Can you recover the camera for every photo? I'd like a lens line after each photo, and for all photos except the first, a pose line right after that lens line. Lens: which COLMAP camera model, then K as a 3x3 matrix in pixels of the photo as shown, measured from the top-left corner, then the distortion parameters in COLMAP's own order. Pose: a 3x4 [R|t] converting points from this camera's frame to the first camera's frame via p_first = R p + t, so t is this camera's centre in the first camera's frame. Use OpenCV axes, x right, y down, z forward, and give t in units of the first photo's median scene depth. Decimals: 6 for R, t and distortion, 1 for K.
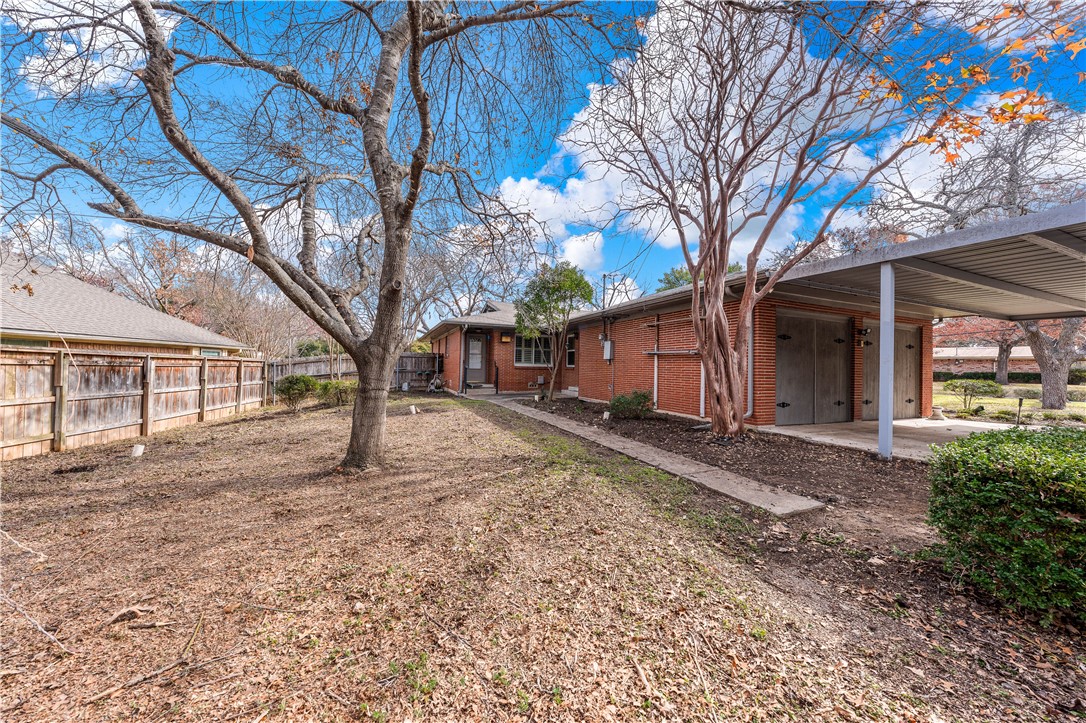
lens RADIAL K [[374.9, 0, 543.0], [0, 374.9, 361.5], [0, 0, 1]] dist [-0.002230, -0.000201]
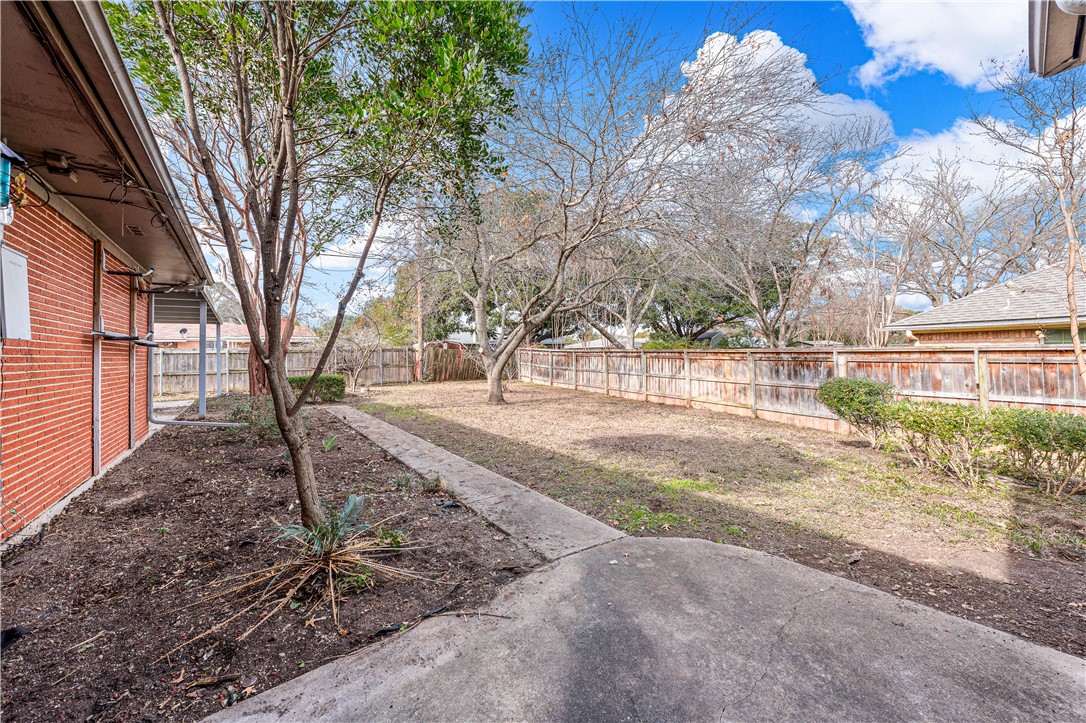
lens RADIAL K [[374.9, 0, 543.0], [0, 374.9, 361.5], [0, 0, 1]] dist [-0.002230, -0.000201]
pose [[-0.966159, 0.005296, -0.257894, -0.061412], [0.005554, 0.999985, -0.000273, 0.007848], [0.257889, -0.001696, -0.966173, 1.569145]]
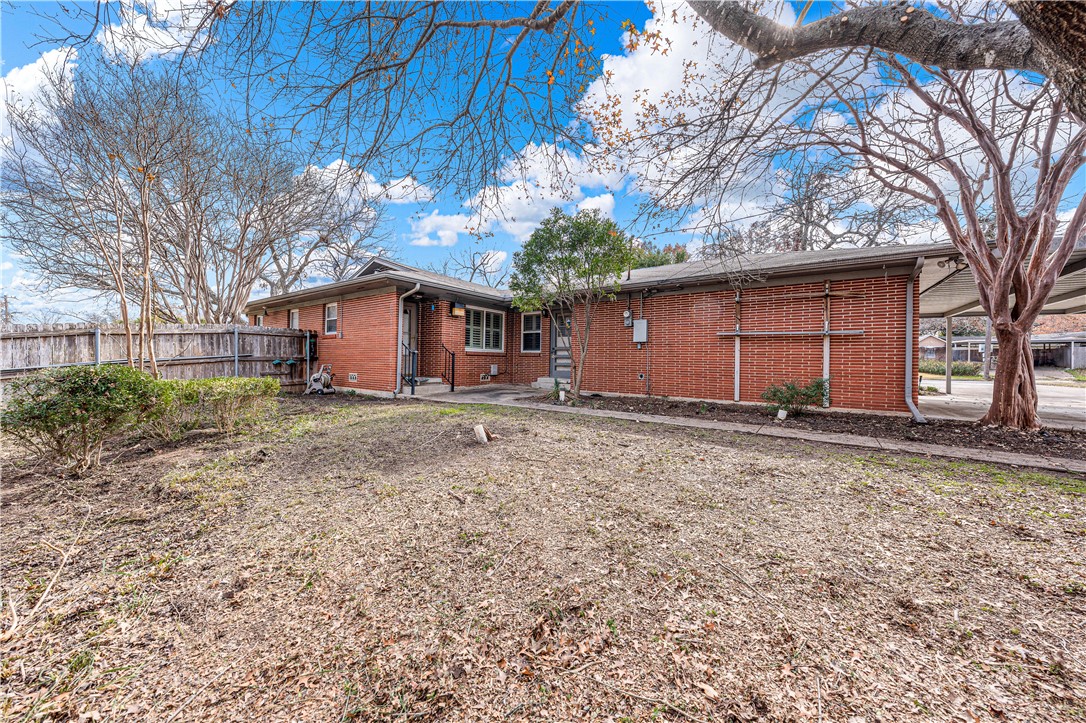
lens RADIAL K [[374.9, 0, 543.0], [0, 374.9, 361.5], [0, 0, 1]] dist [-0.002230, -0.000201]
pose [[0.852531, -0.007407, 0.522623, -0.525932], [-0.007114, 0.999643, 0.025773, 0.020592], [-0.522628, -0.025690, 0.852174, 0.532038]]
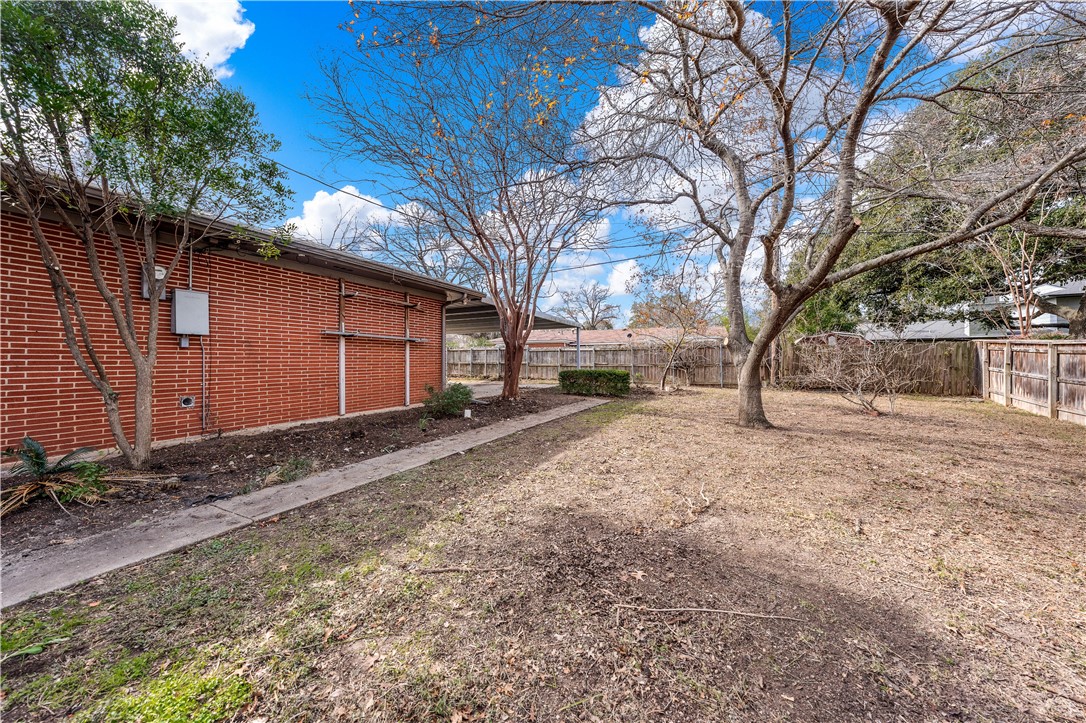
lens RADIAL K [[369.1, 0, 543.0], [0, 369.1, 361.5], [0, 0, 1]] dist [-0.004699, -0.000005]
pose [[-0.656097, -0.019066, 0.754436, -0.476303], [-0.020263, 0.999765, 0.007644, 0.015907], [-0.754405, -0.010272, -0.656329, 1.213033]]
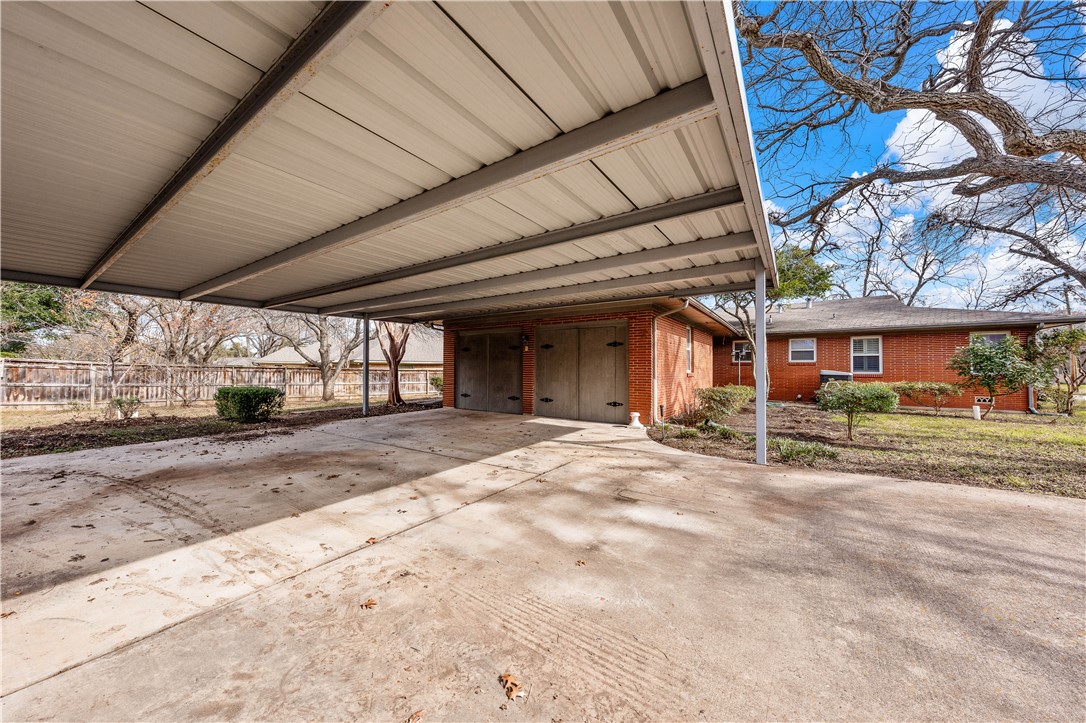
lens RADIAL K [[374.9, 0, 543.0], [0, 374.9, 361.5], [0, 0, 1]] dist [-0.002230, -0.000201]
pose [[0.543355, -0.036900, -0.838692, 1.643377], [0.019941, 0.999319, -0.031048, 0.027357], [0.839266, 0.000146, 0.543721, 0.363368]]
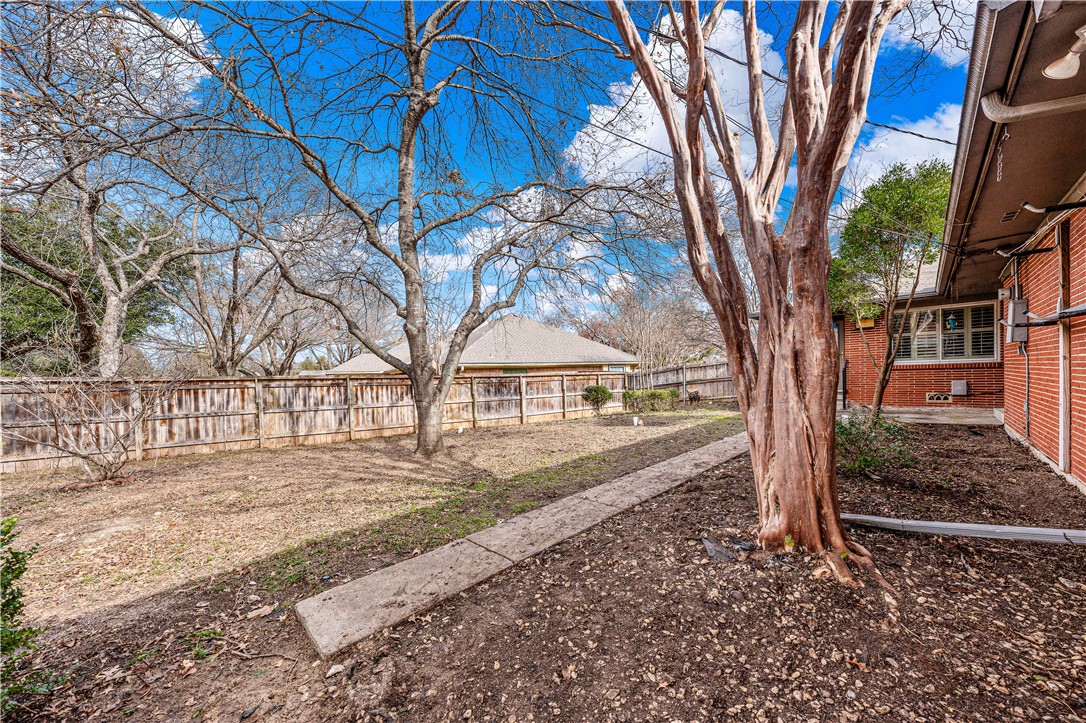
lens RADIAL K [[385.9, 0, 535.4], [0, 385.9, 385.0], [0, 0, 1]] dist [-0.000398, -0.000038]
pose [[0.368983, -0.009724, -0.929385, 0.480948], [0.053638, 0.998502, 0.010848, 0.010203], [0.927887, -0.053853, 0.368952, 0.390793]]
